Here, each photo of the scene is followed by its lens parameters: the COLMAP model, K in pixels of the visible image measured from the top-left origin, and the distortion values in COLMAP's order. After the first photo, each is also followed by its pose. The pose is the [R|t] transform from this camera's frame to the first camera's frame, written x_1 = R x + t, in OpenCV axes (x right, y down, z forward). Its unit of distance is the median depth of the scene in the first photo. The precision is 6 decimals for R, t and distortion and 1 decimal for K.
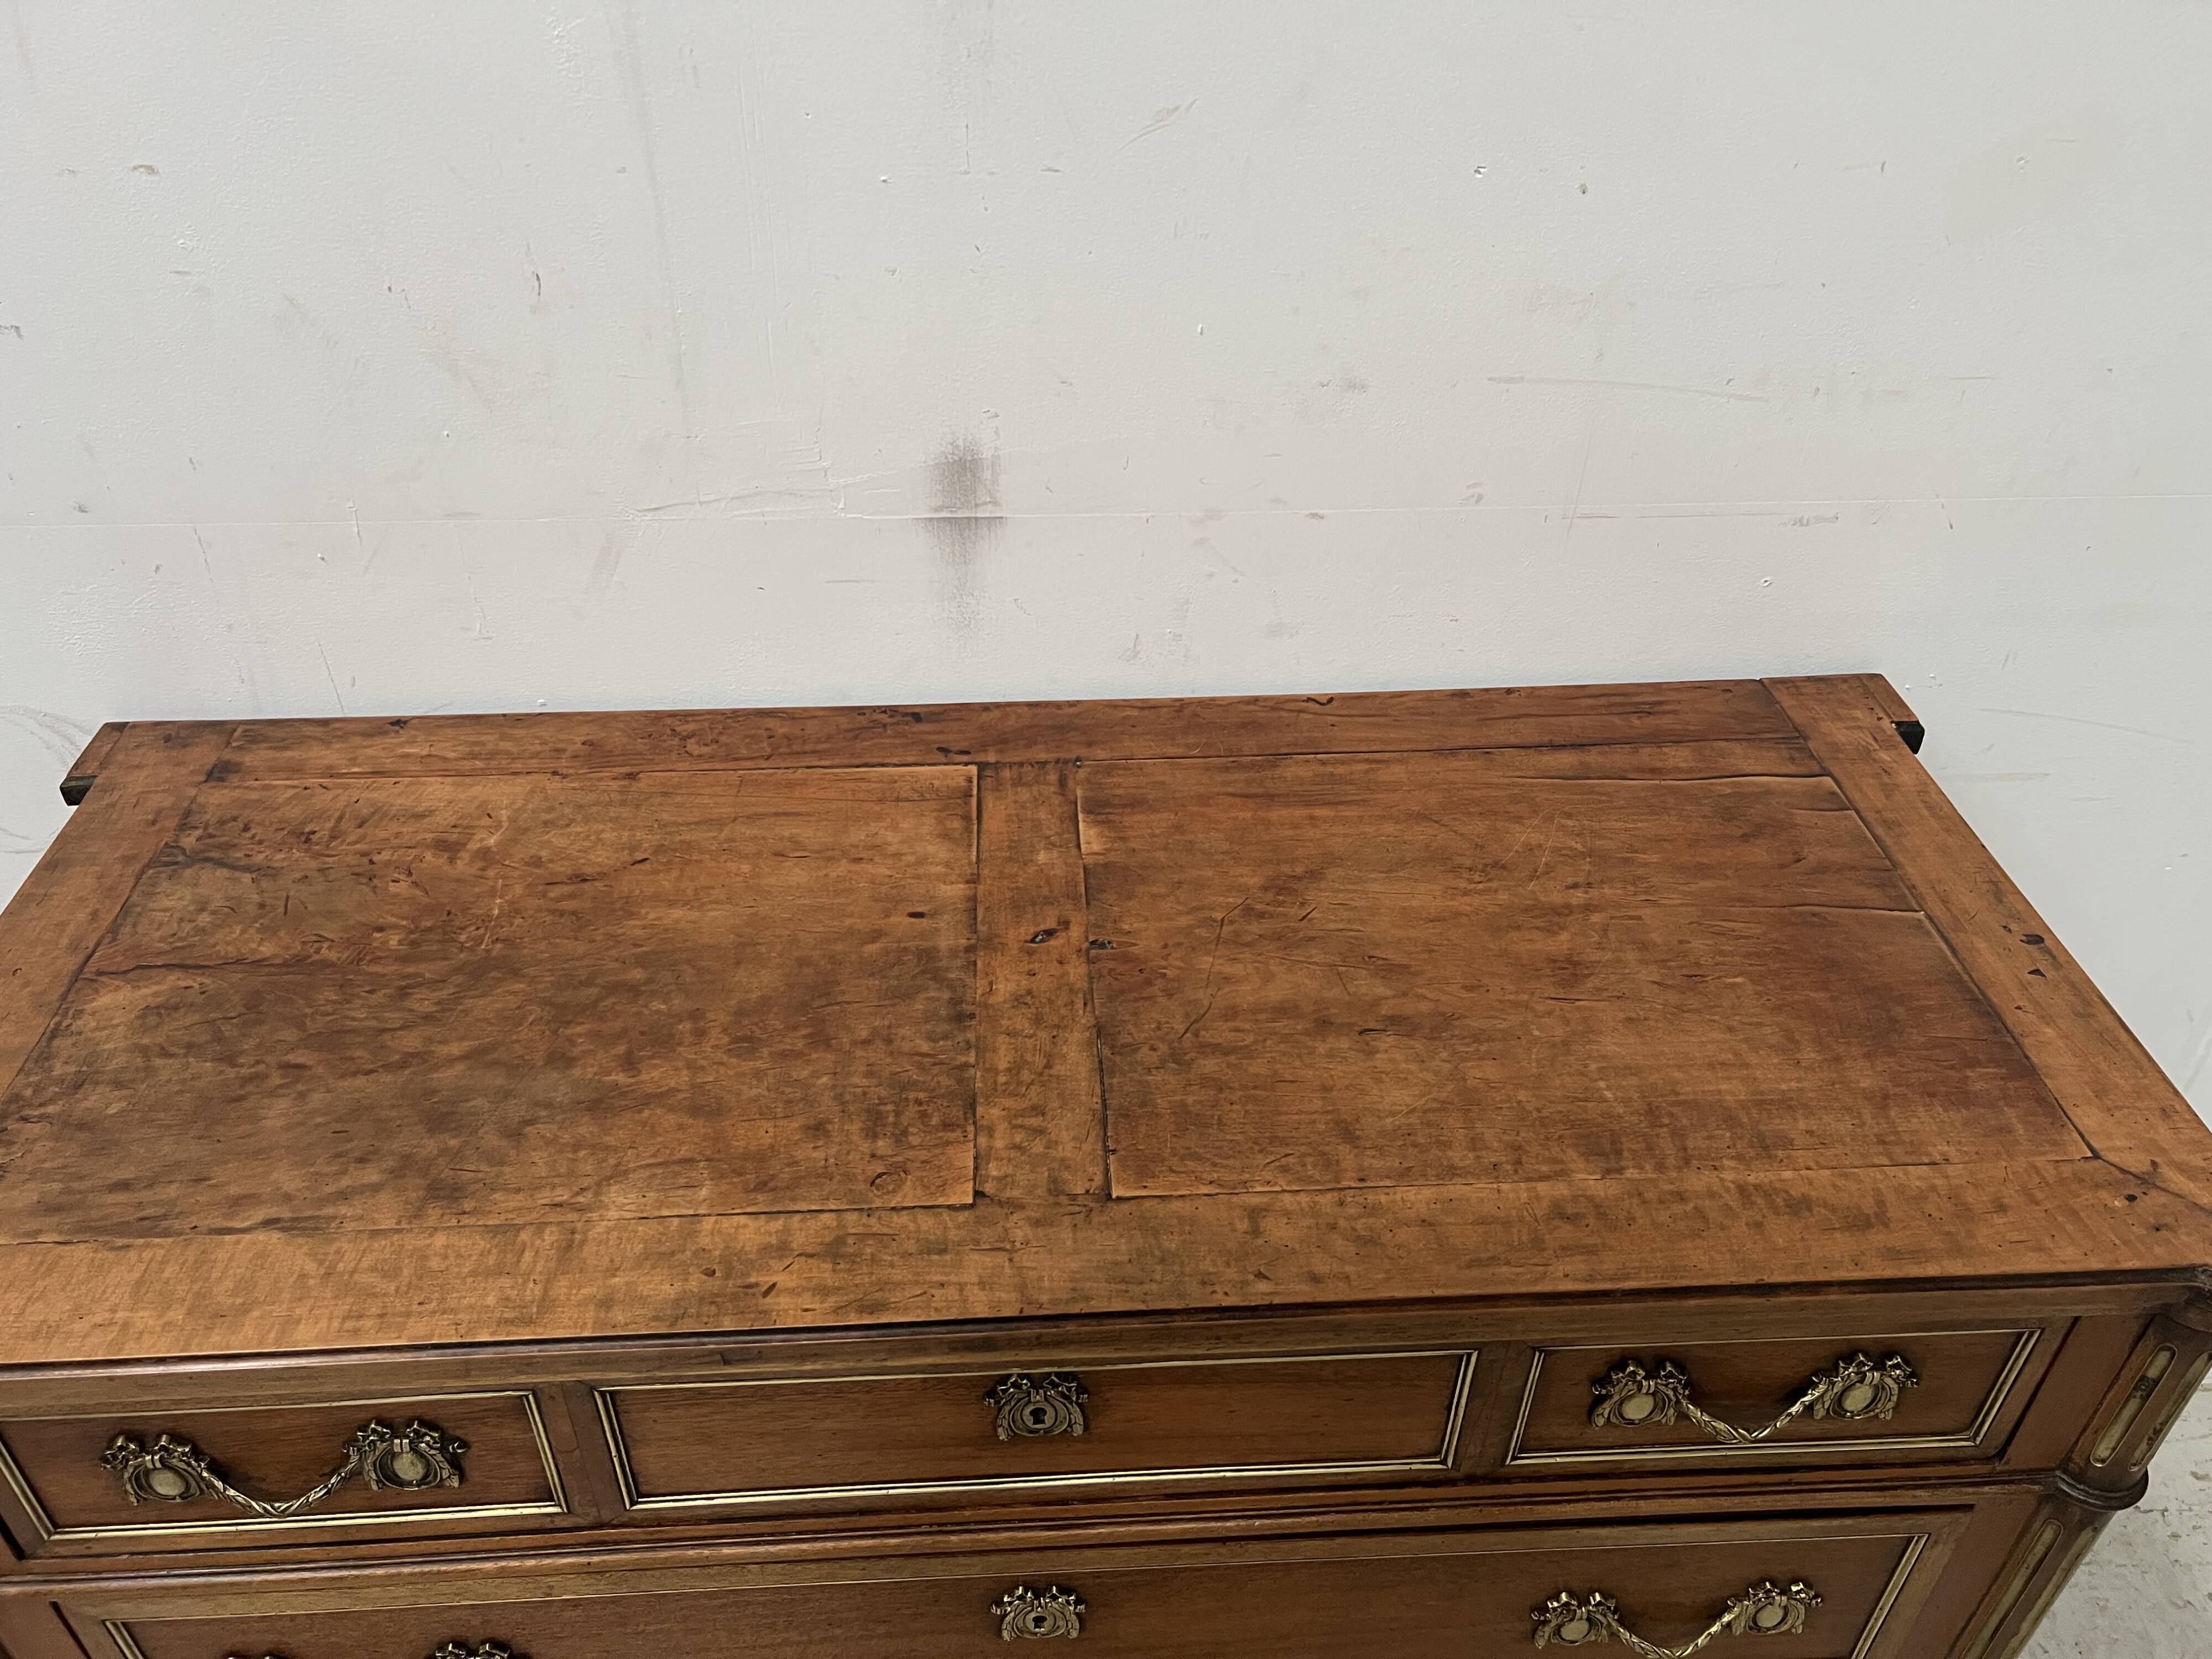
lens RADIAL K [[1669.1, 0, 1099.3], [0, 1669.1, 817.2], [0, 0, 1]] dist [0.040275, -0.051423]
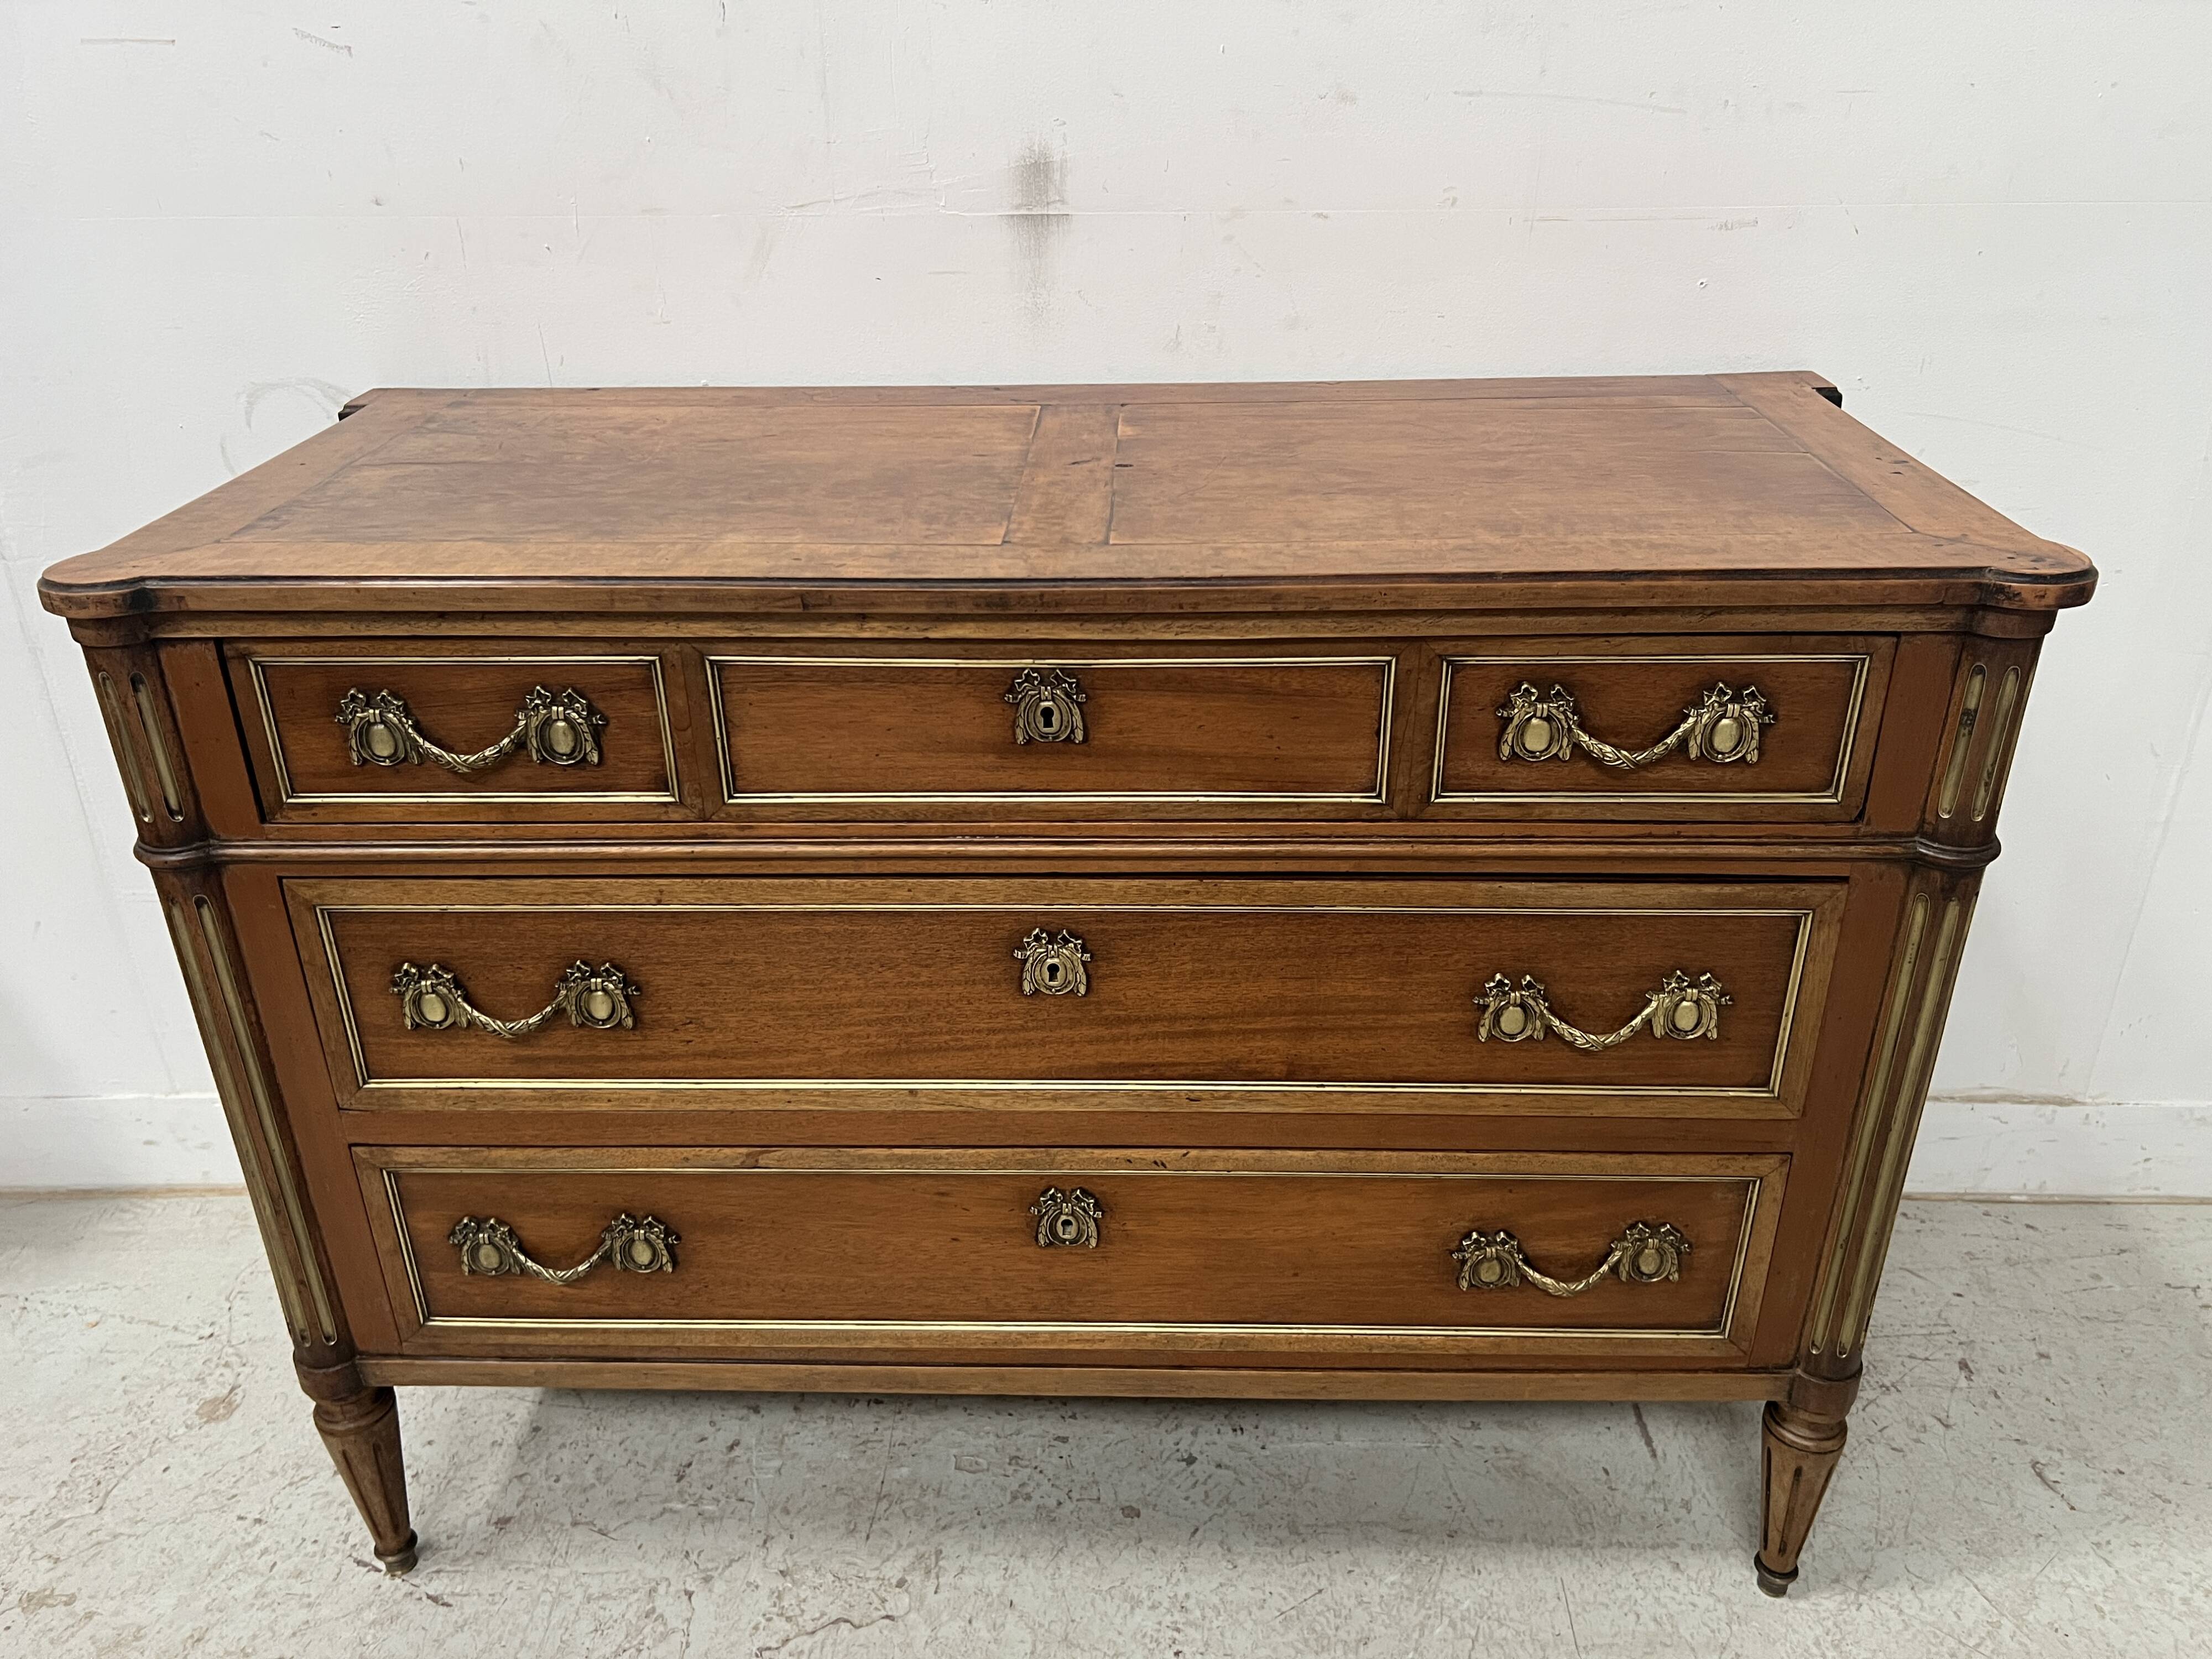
lens RADIAL K [[1669.1, 0, 1106.8], [0, 1669.1, 823.2], [0, 0, 1]] dist [0.040275, -0.051423]
pose [[0.995595, 0.015771, -0.092418, 0.114844], [-0.030998, 0.985684, -0.165727, 0.584451], [0.088481, 0.167862, 0.981832, -0.198834]]
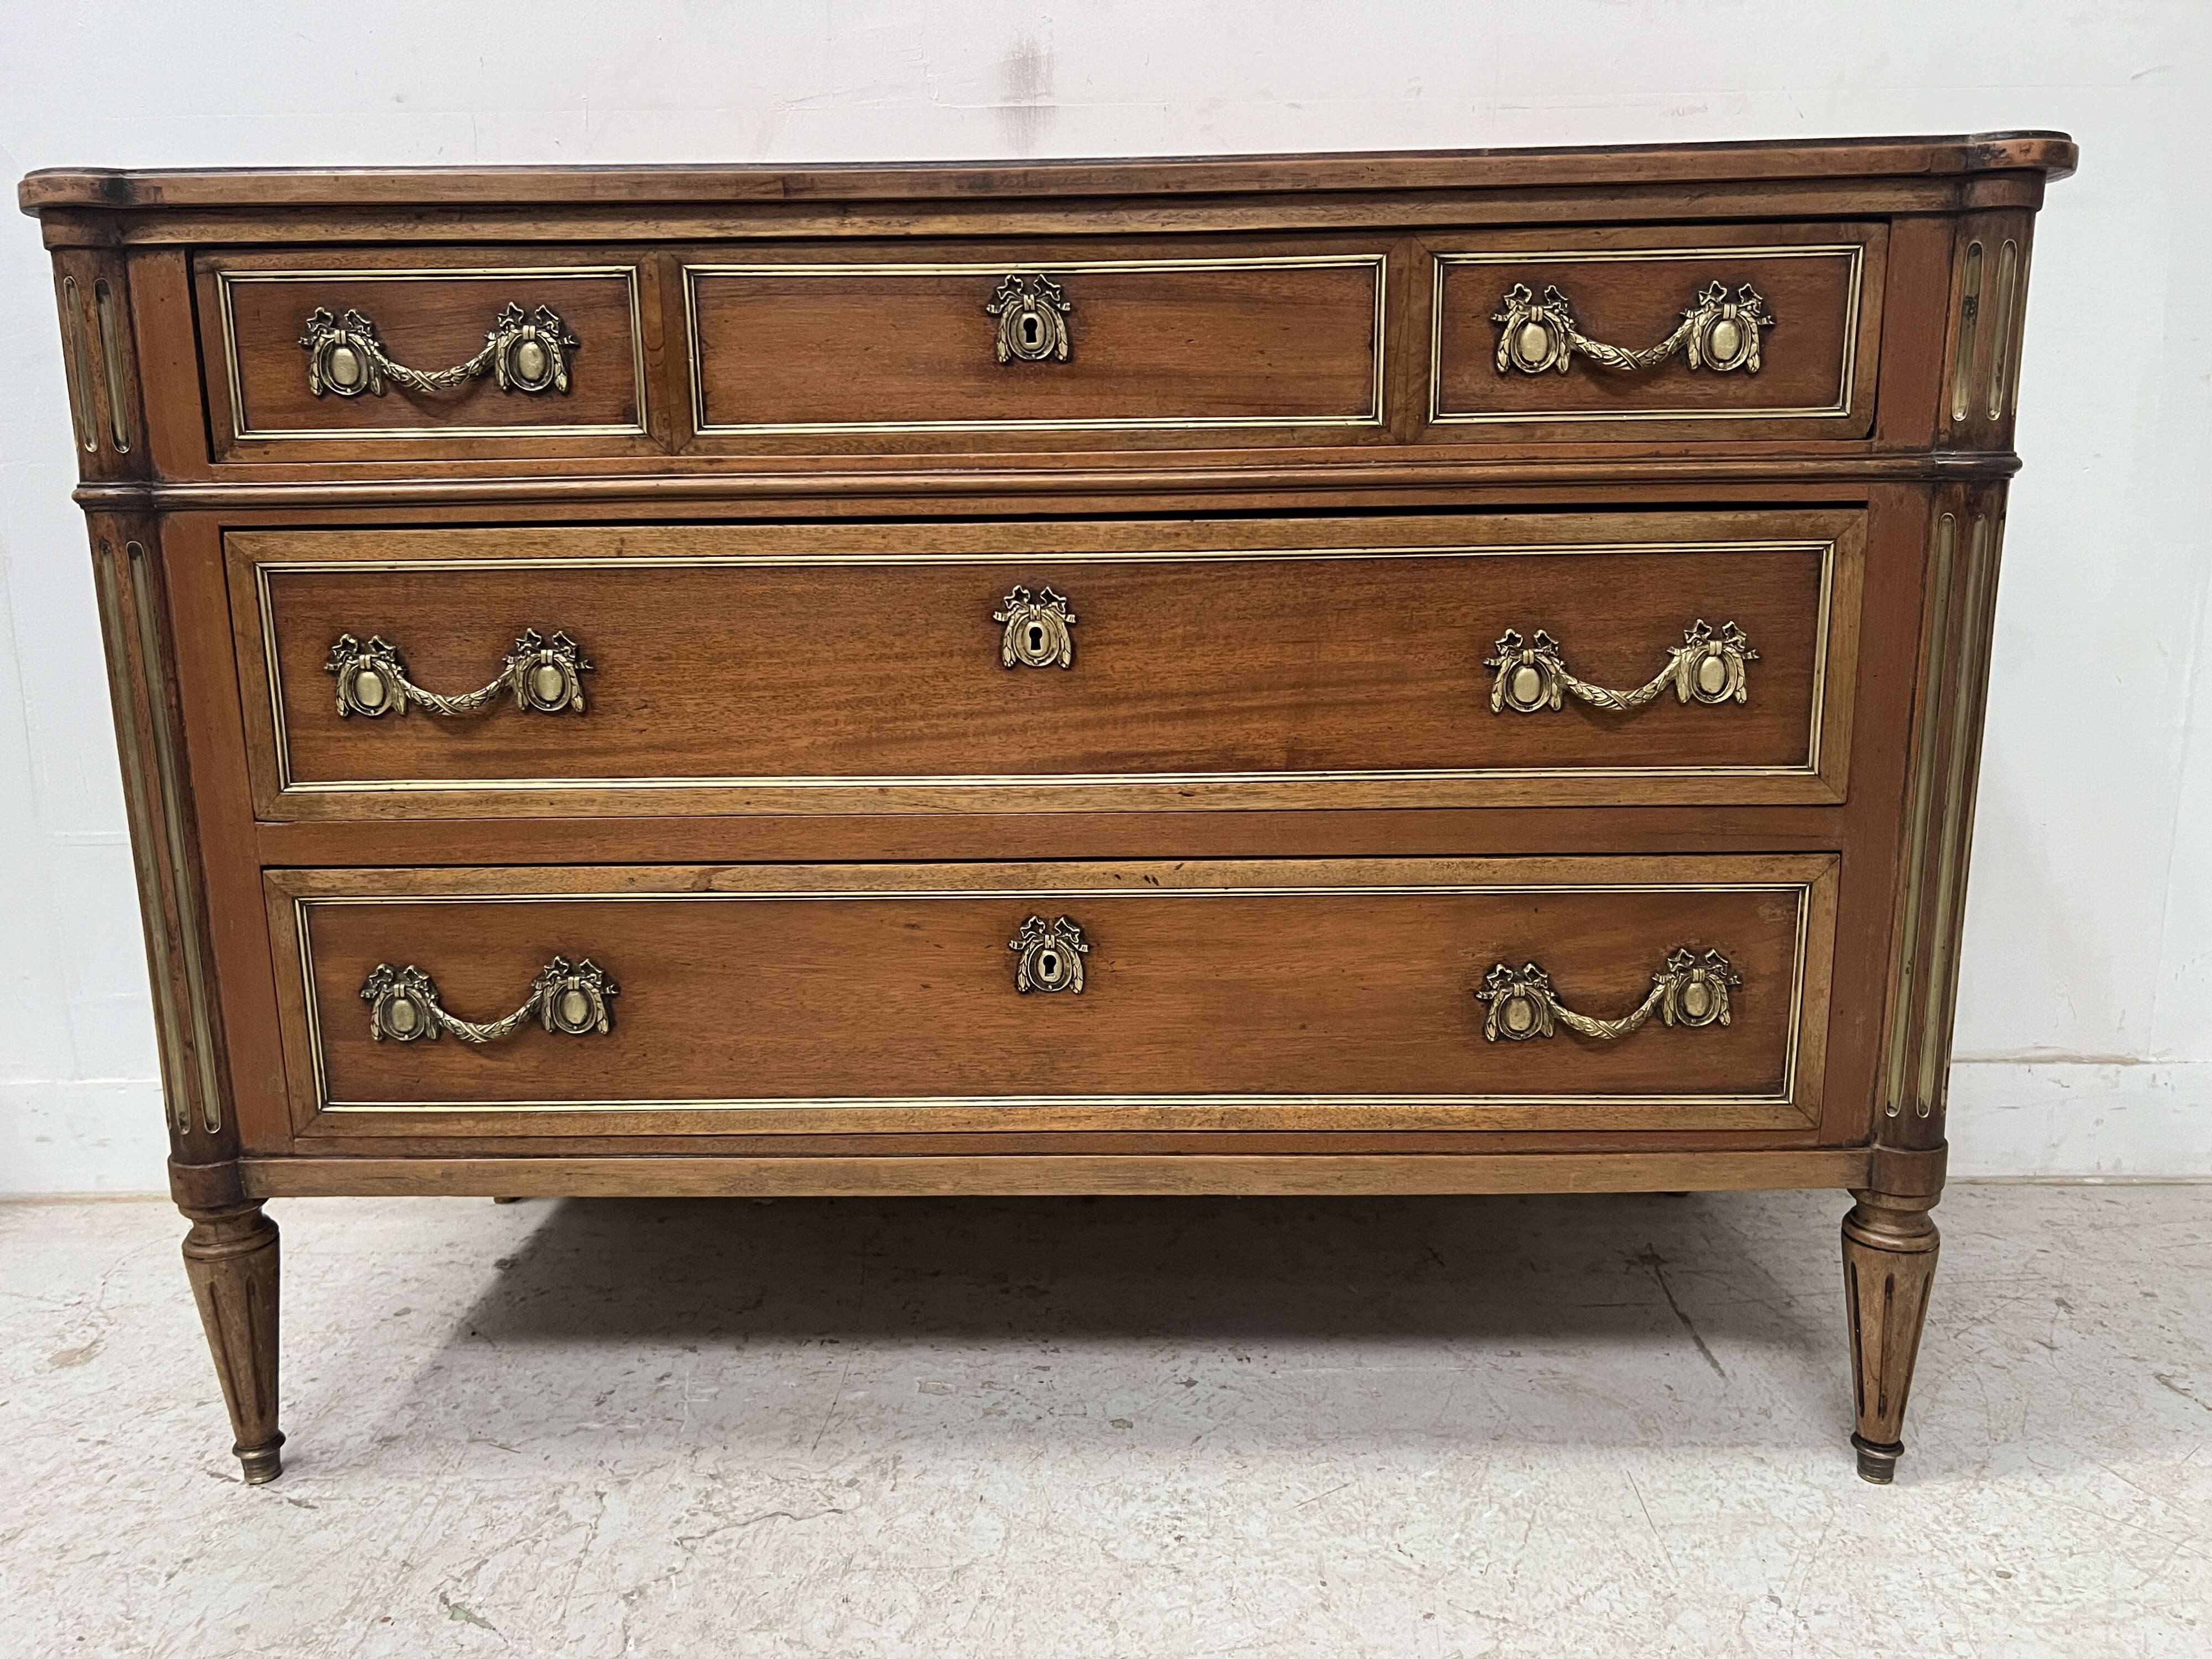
lens RADIAL K [[1669.1, 0, 1104.6], [0, 1669.1, 841.6], [0, 0, 1]] dist [0.040275, -0.051423]
pose [[0.996277, -0.010596, -0.085555, 0.108514], [-0.025529, 0.911643, -0.410190, 1.092611], [0.082342, 0.410847, 0.907978, 0.036625]]
